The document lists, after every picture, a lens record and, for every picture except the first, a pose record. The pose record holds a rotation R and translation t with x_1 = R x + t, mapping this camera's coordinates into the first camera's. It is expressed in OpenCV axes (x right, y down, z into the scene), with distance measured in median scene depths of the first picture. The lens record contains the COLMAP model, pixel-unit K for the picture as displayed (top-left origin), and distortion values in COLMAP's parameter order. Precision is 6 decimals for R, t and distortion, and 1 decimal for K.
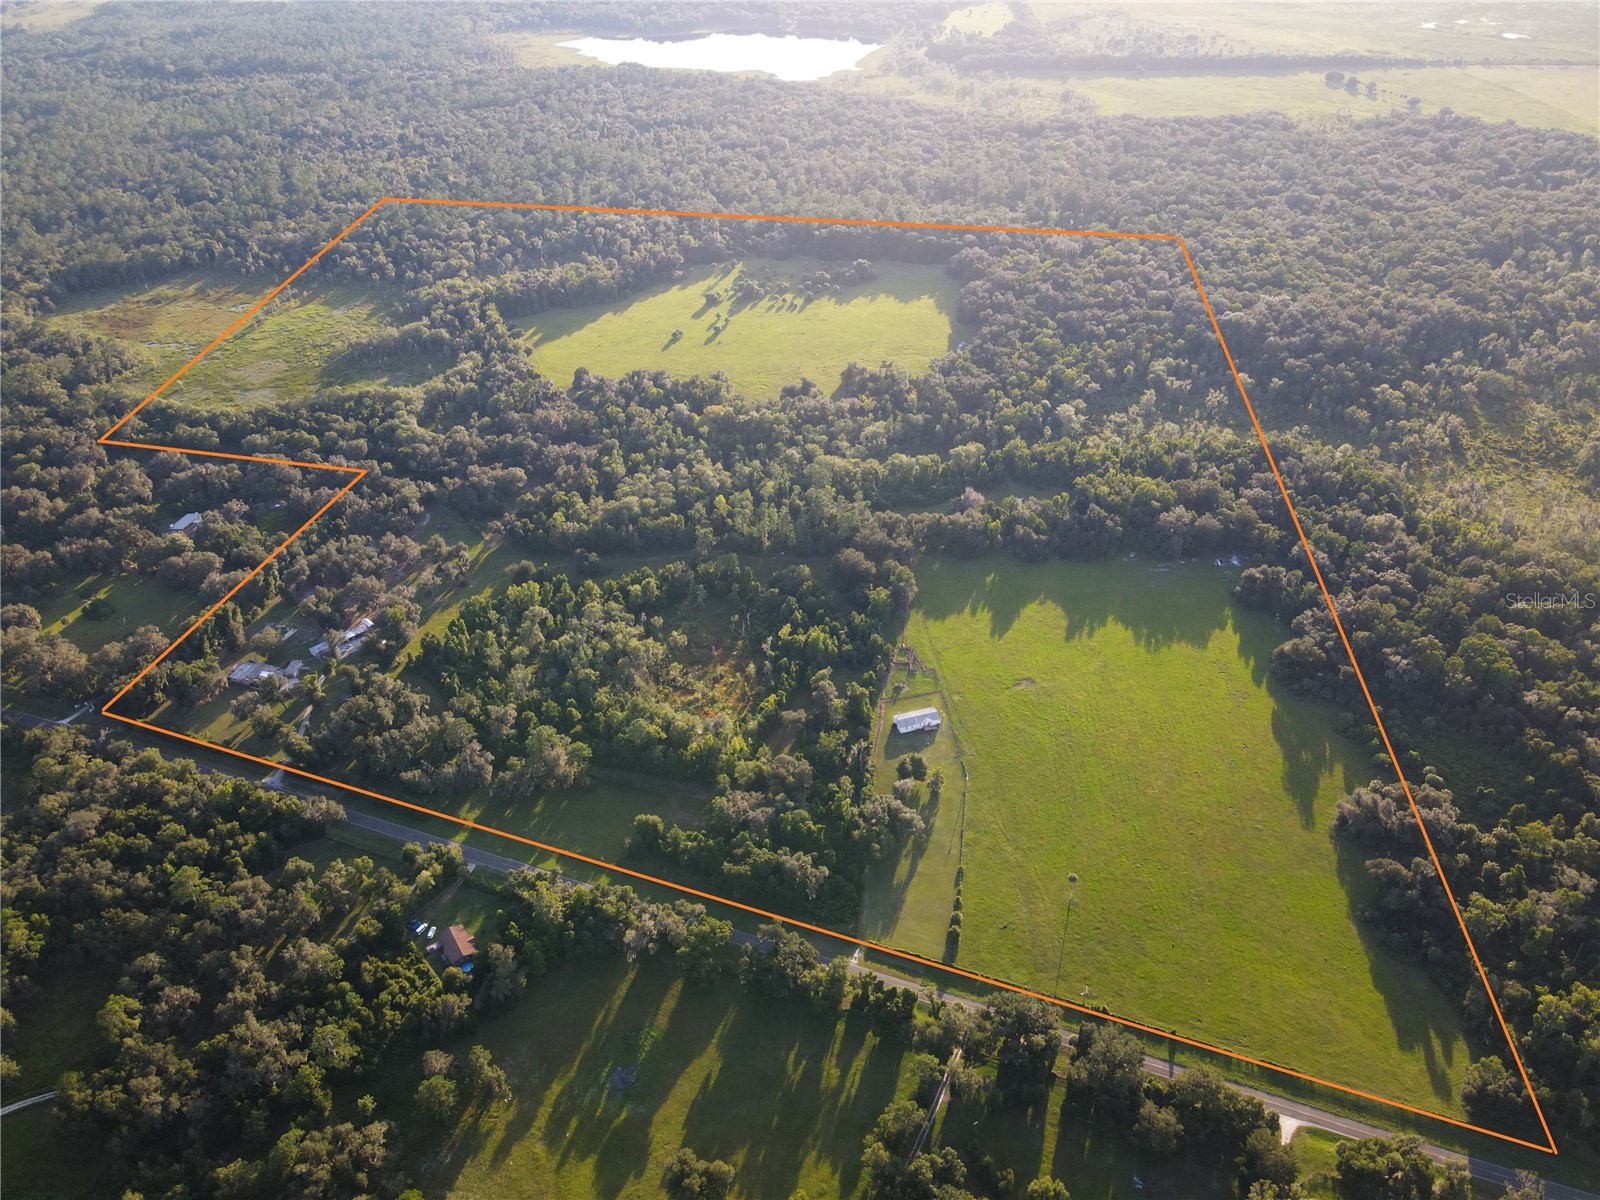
lens RADIAL K [[1138.7, 0, 800.0], [0, 1138.7, 600.0], [0, 0, 1]] dist [-0.009517, 0.035620]
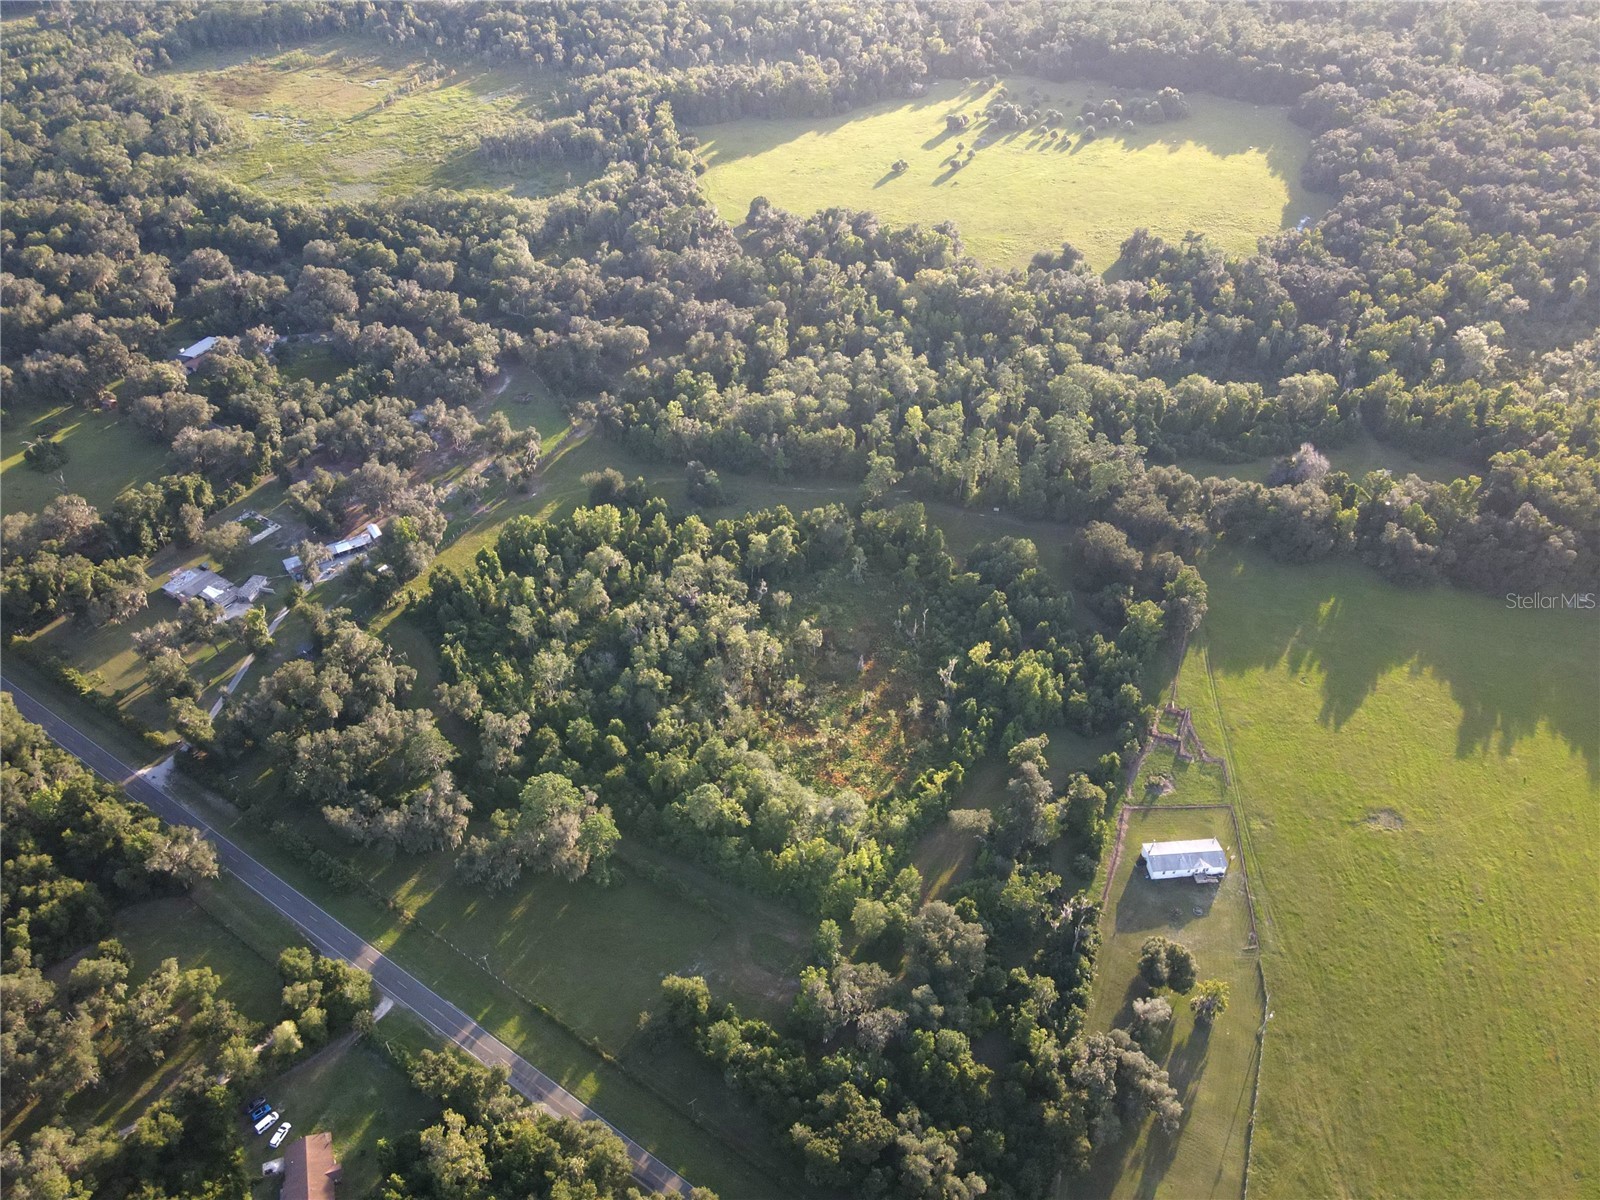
lens RADIAL K [[1138.7, 0, 800.0], [0, 1138.7, 600.0], [0, 0, 1]] dist [-0.009517, 0.035620]
pose [[0.974190, 0.158157, -0.161061, -0.011149], [-0.139458, 0.982745, 0.121502, -0.052428], [0.177498, -0.095905, 0.979437, 0.328695]]
